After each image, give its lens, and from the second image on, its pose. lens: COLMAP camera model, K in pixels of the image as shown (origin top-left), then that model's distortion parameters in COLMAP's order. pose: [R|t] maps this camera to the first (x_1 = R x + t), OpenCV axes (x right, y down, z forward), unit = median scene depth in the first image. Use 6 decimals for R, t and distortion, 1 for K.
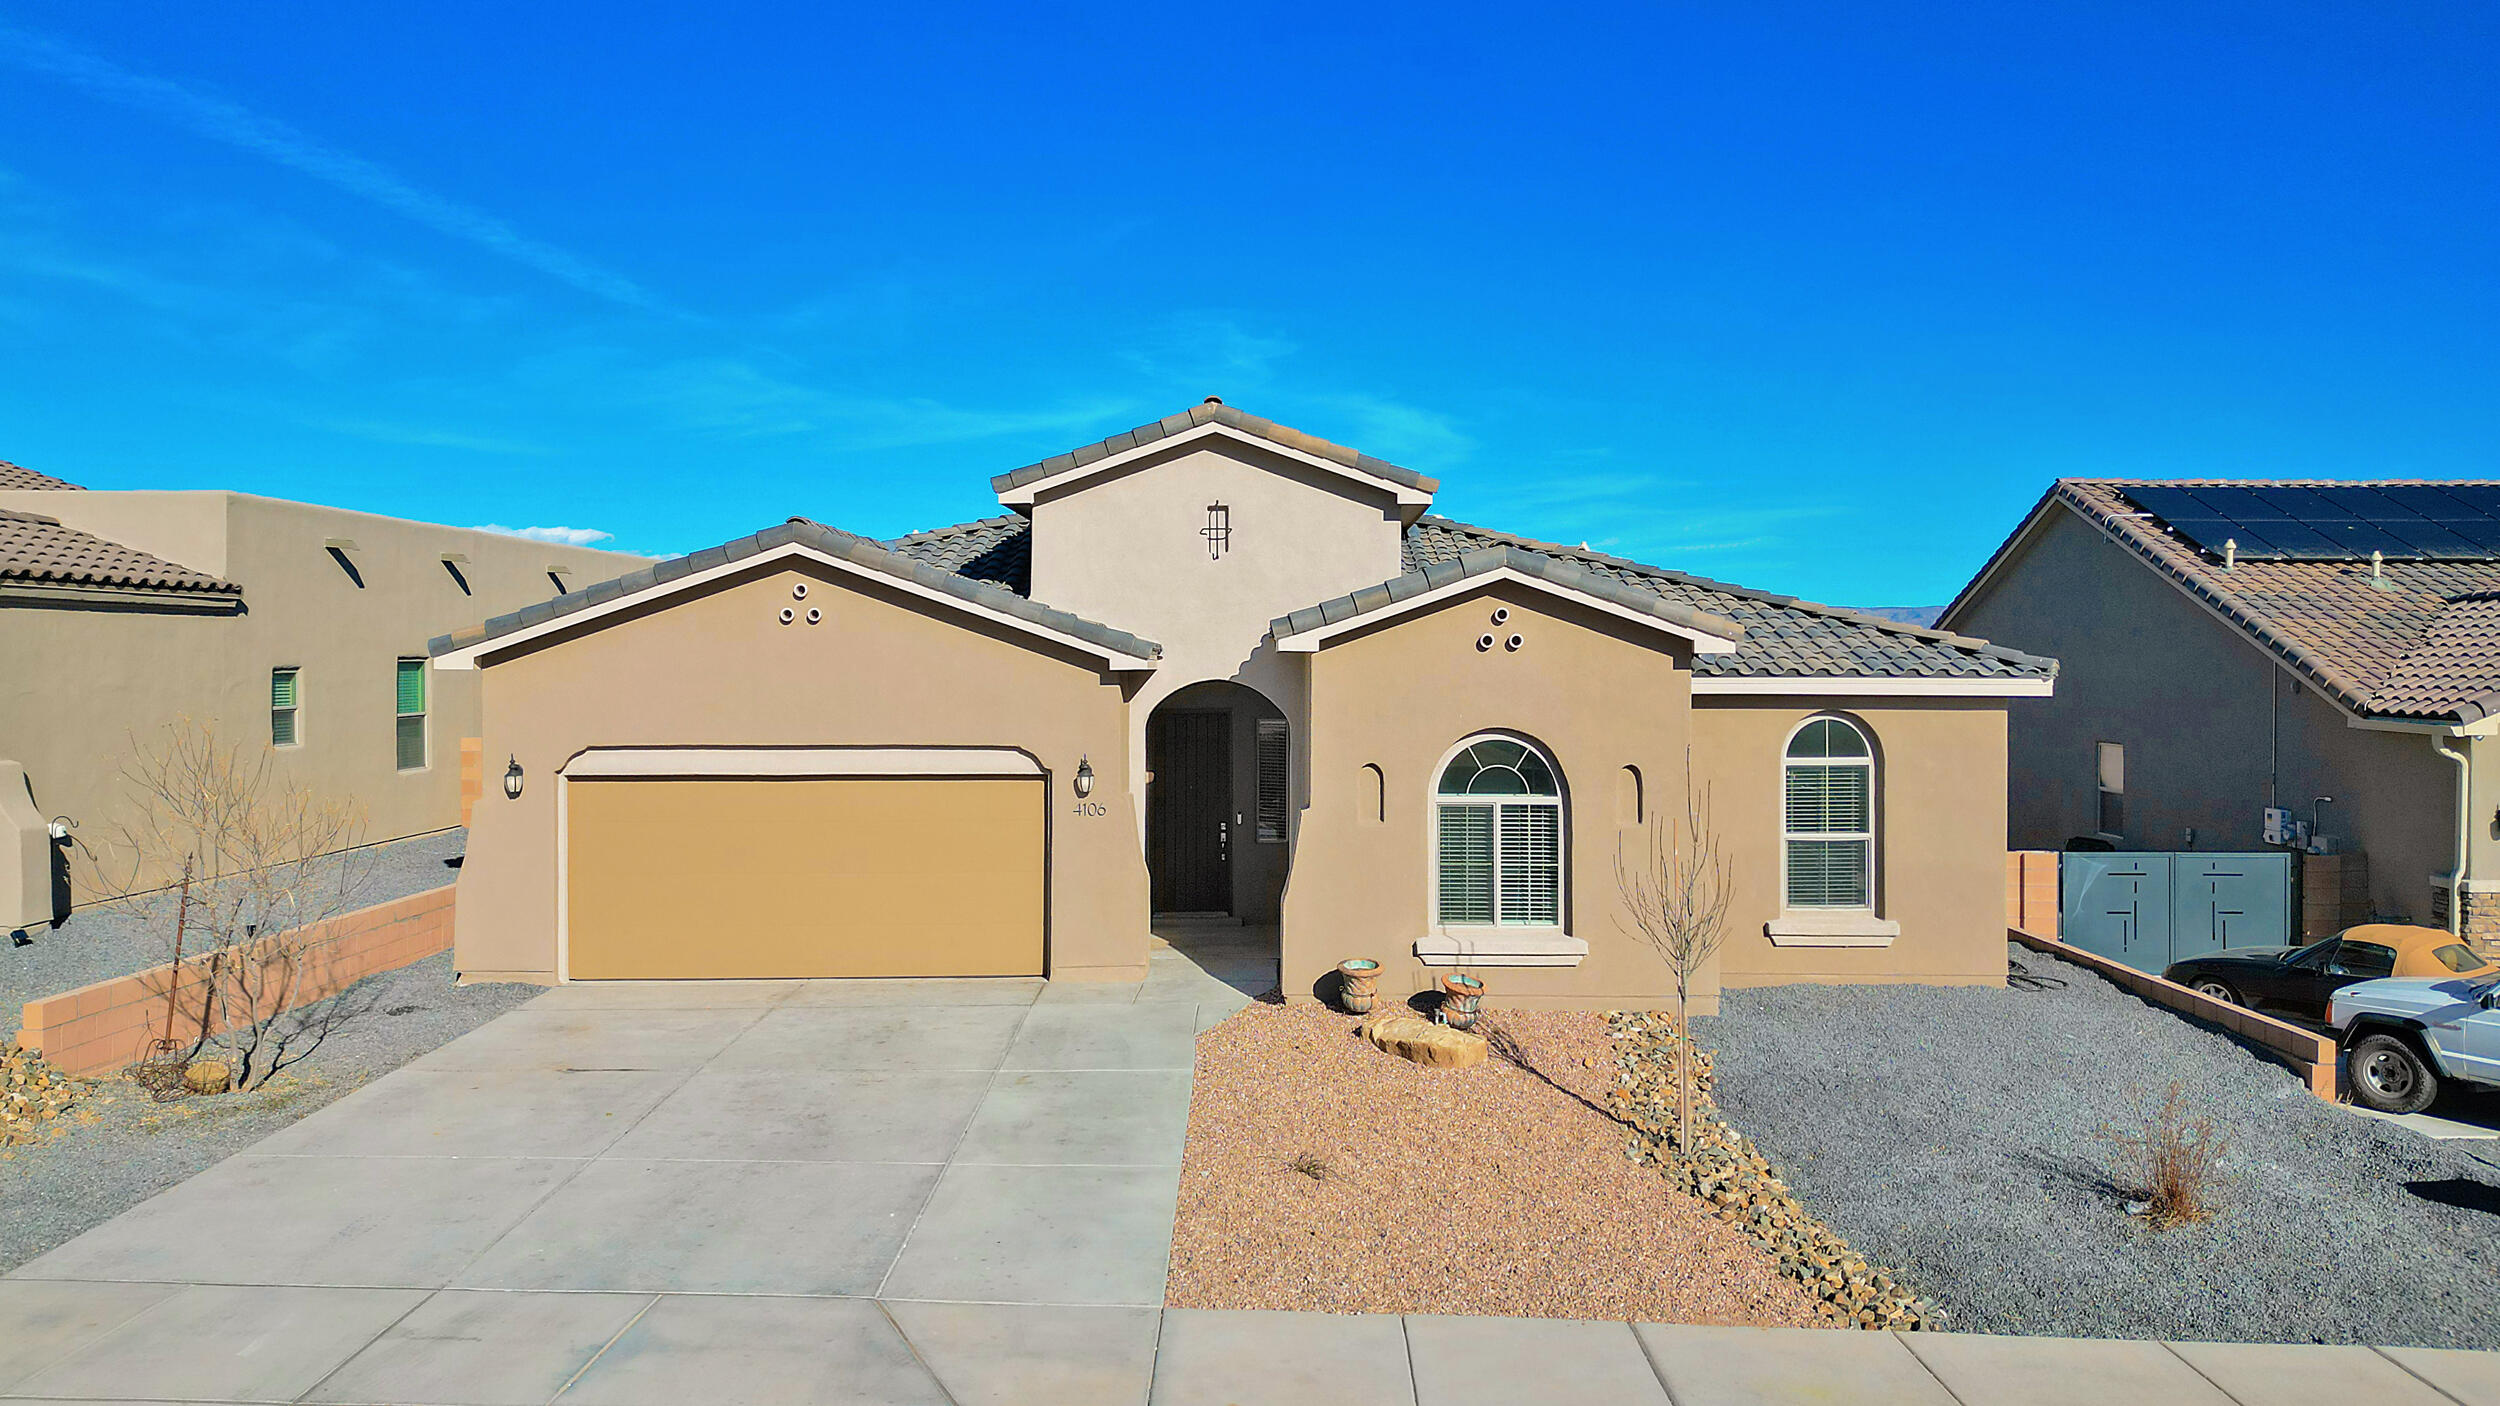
lens RADIAL K [[1768.1, 0, 1250.0], [0, 1768.1, 703.0], [0, 0, 1]] dist [0.035377, -0.005558]
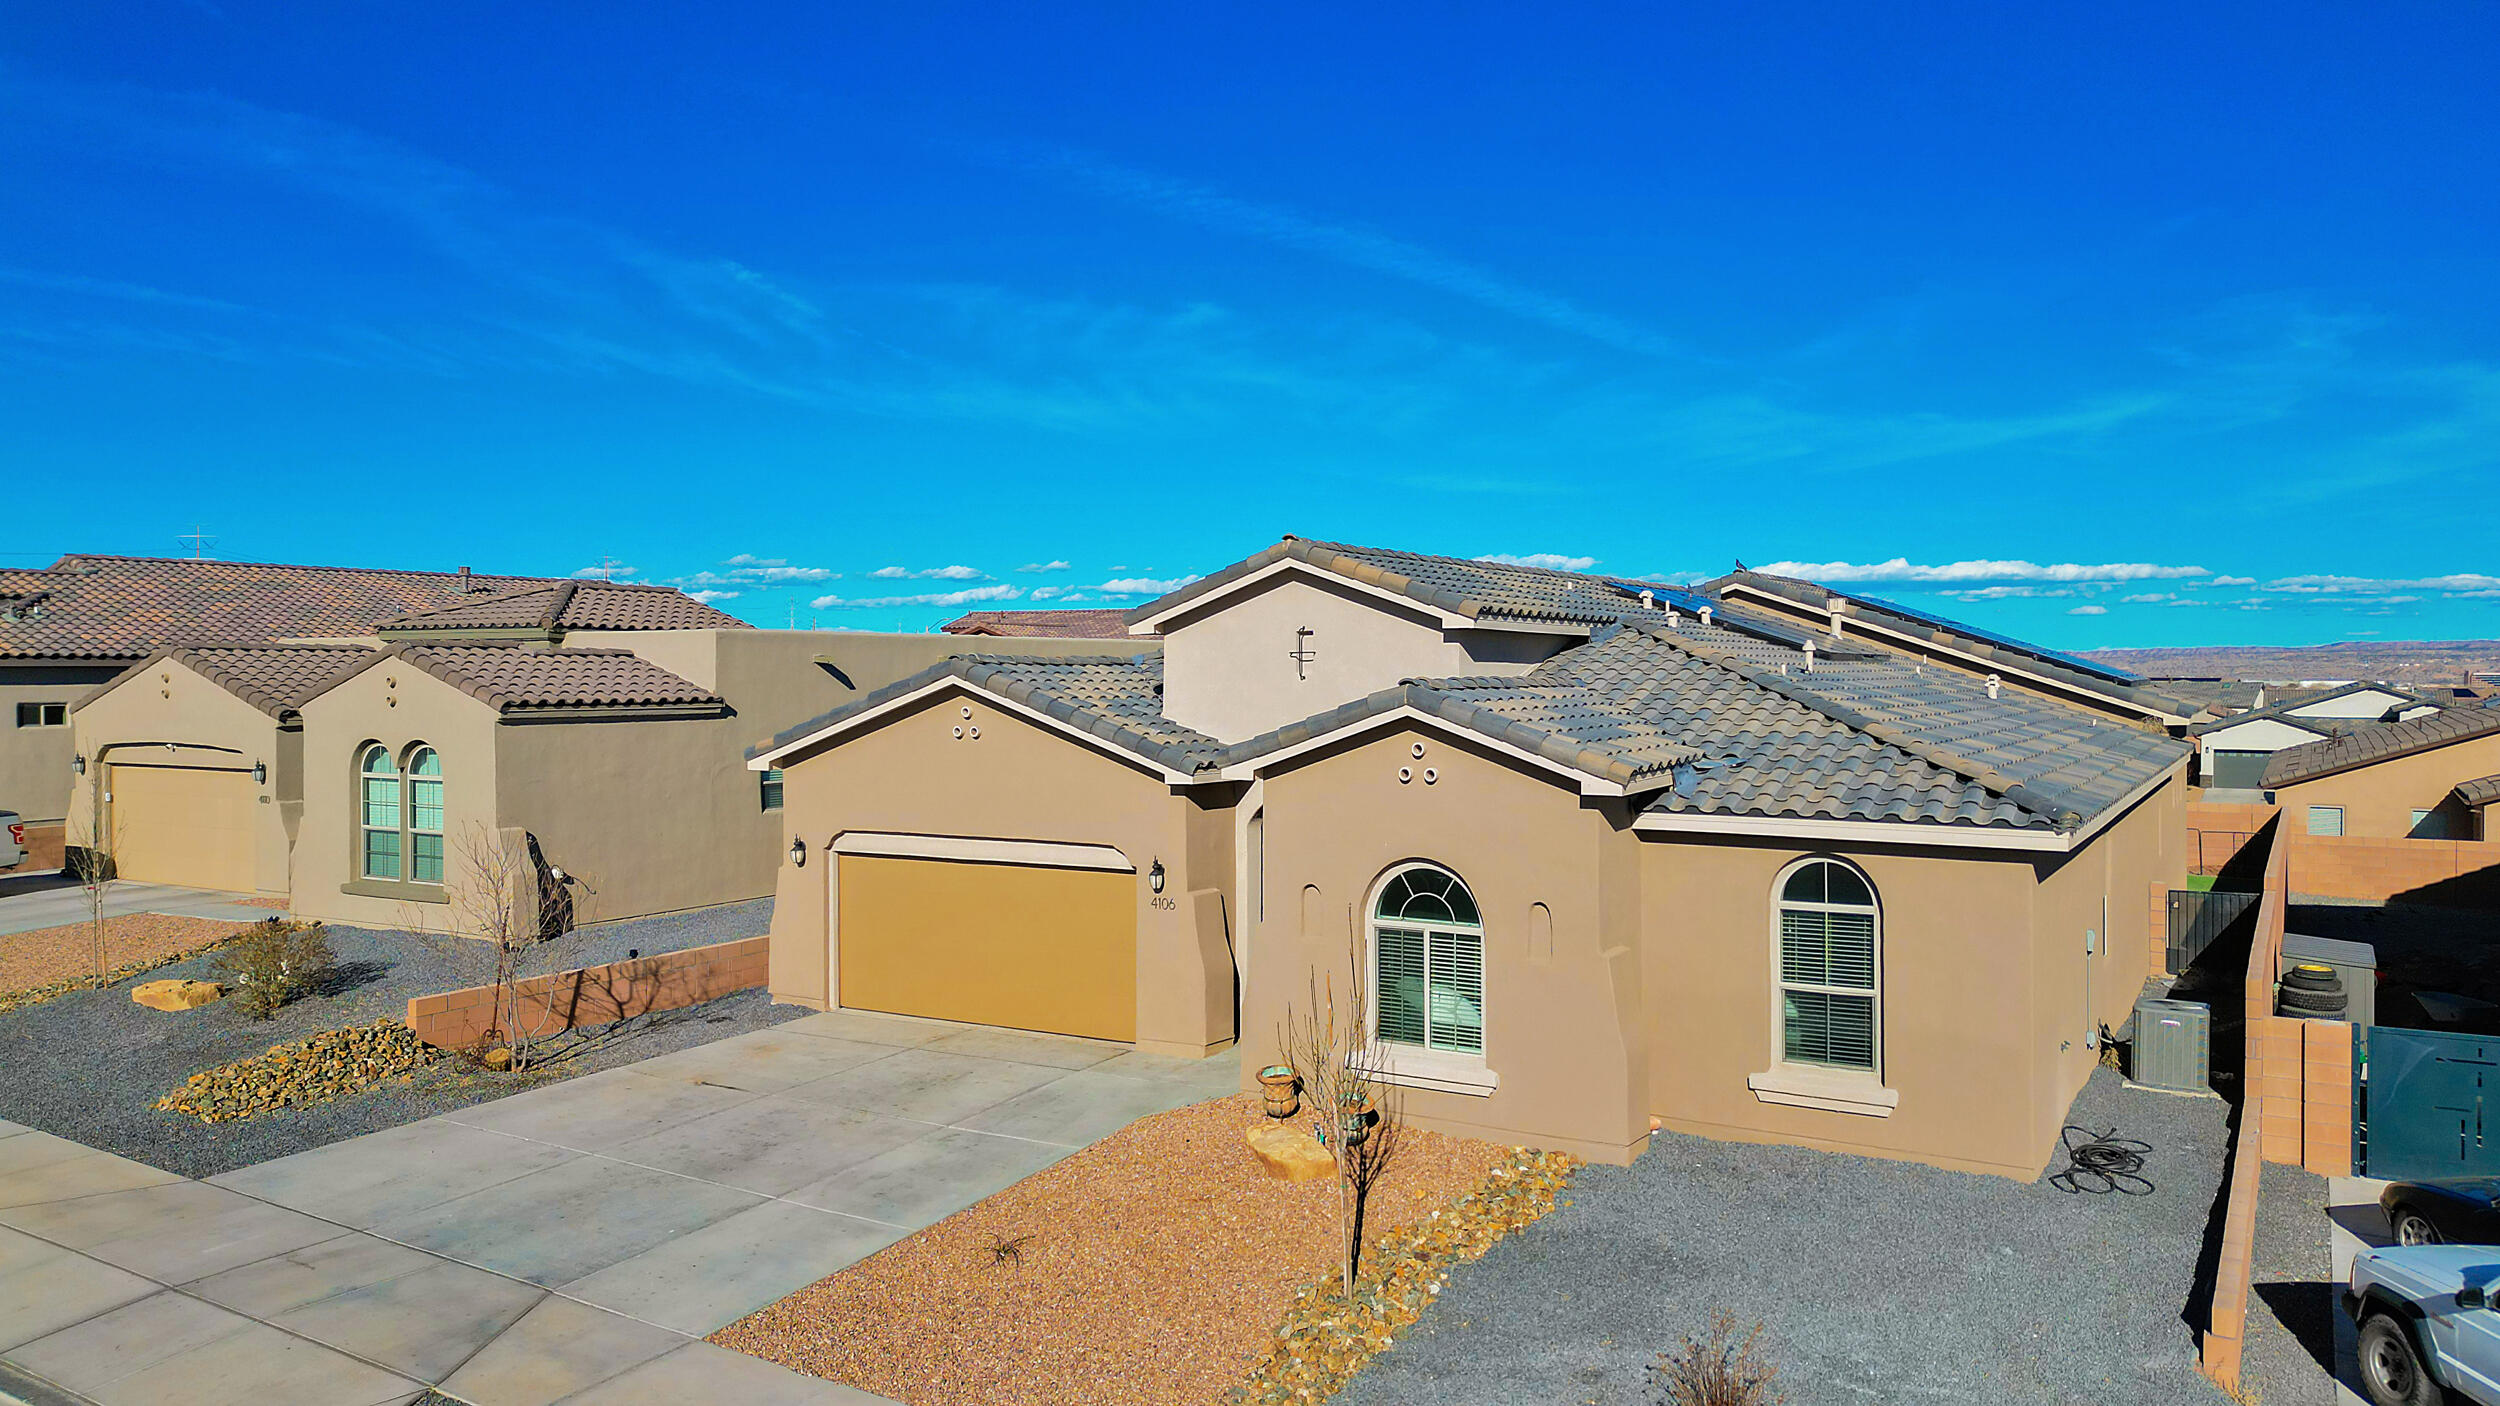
lens RADIAL K [[1714.5, 0, 1303.6], [0, 1714.5, 703.8], [0, 0, 1]] dist [0.028887, -0.002461]
pose [[0.859279, 0.008376, -0.511438, 0.555405], [-0.013402, 0.999891, -0.006142, -0.064410], [0.511331, 0.012132, 0.859298, 0.094314]]
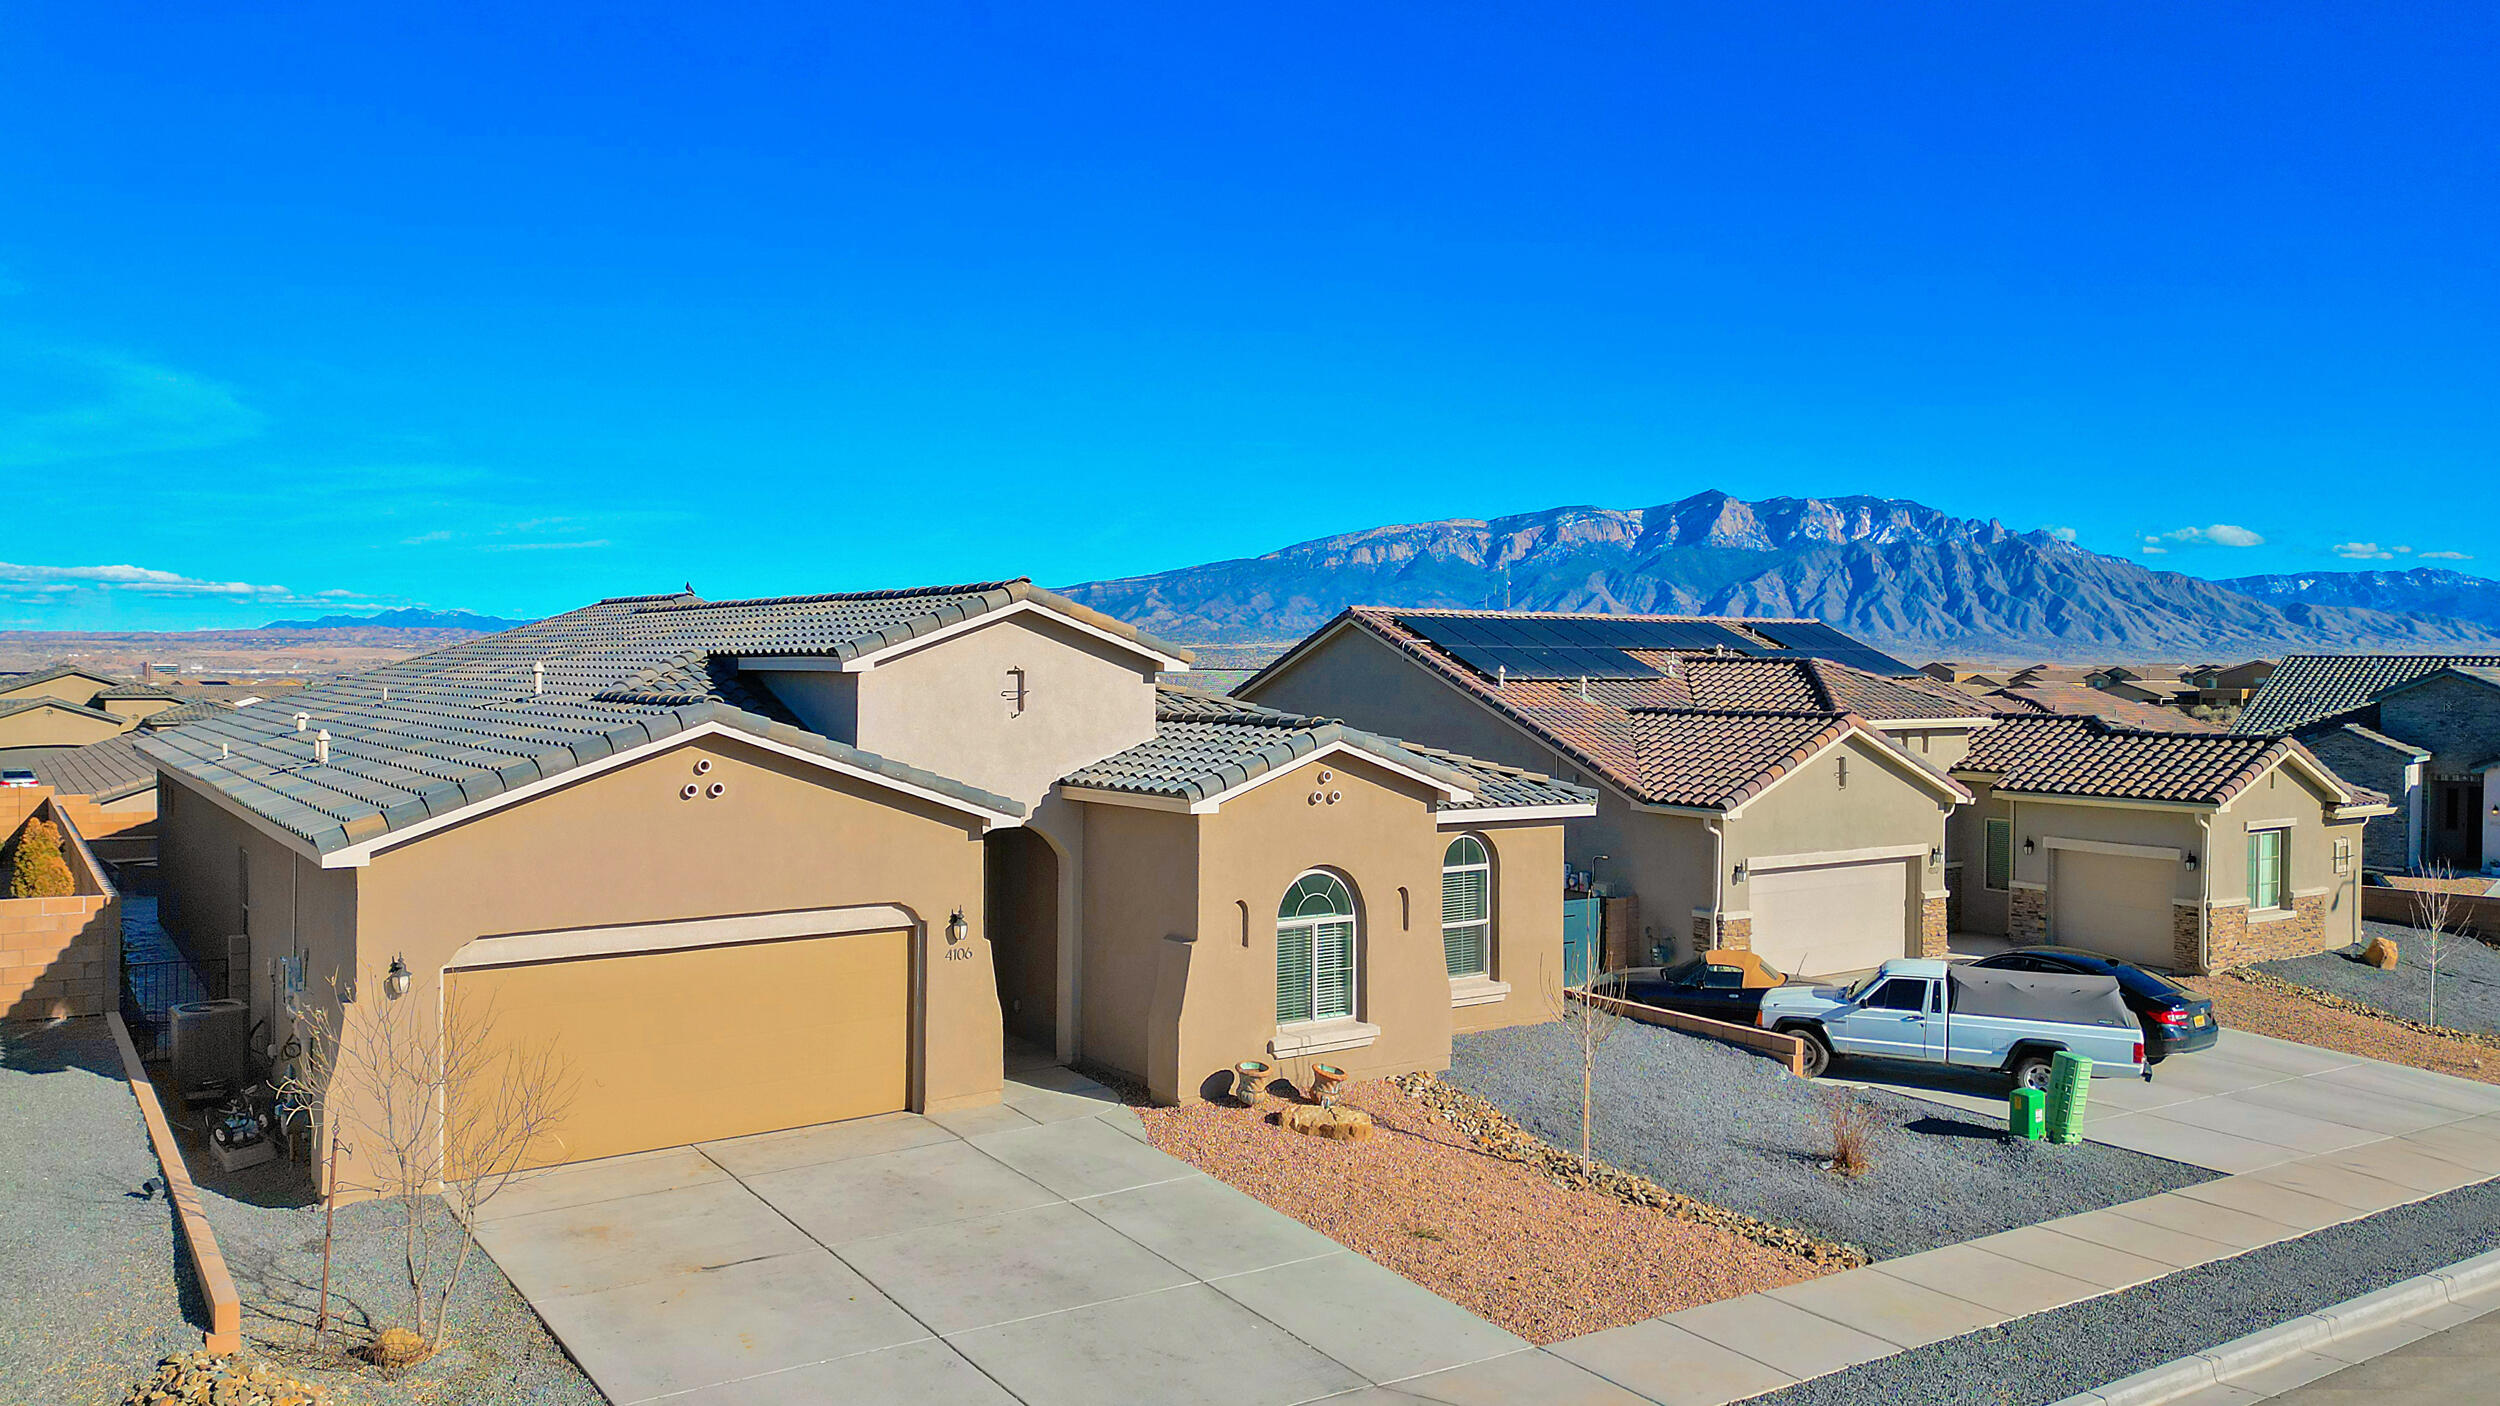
lens RADIAL K [[1753.5, 0, 1250.0], [0, 1753.5, 703.0], [0, 0, 1]] dist [0.090809, -0.100961]
pose [[0.823913, -0.009626, 0.566635, -0.573962], [0.014205, 0.999892, -0.003668, -0.091609], [-0.566539, 0.011071, 0.823961, -0.011120]]
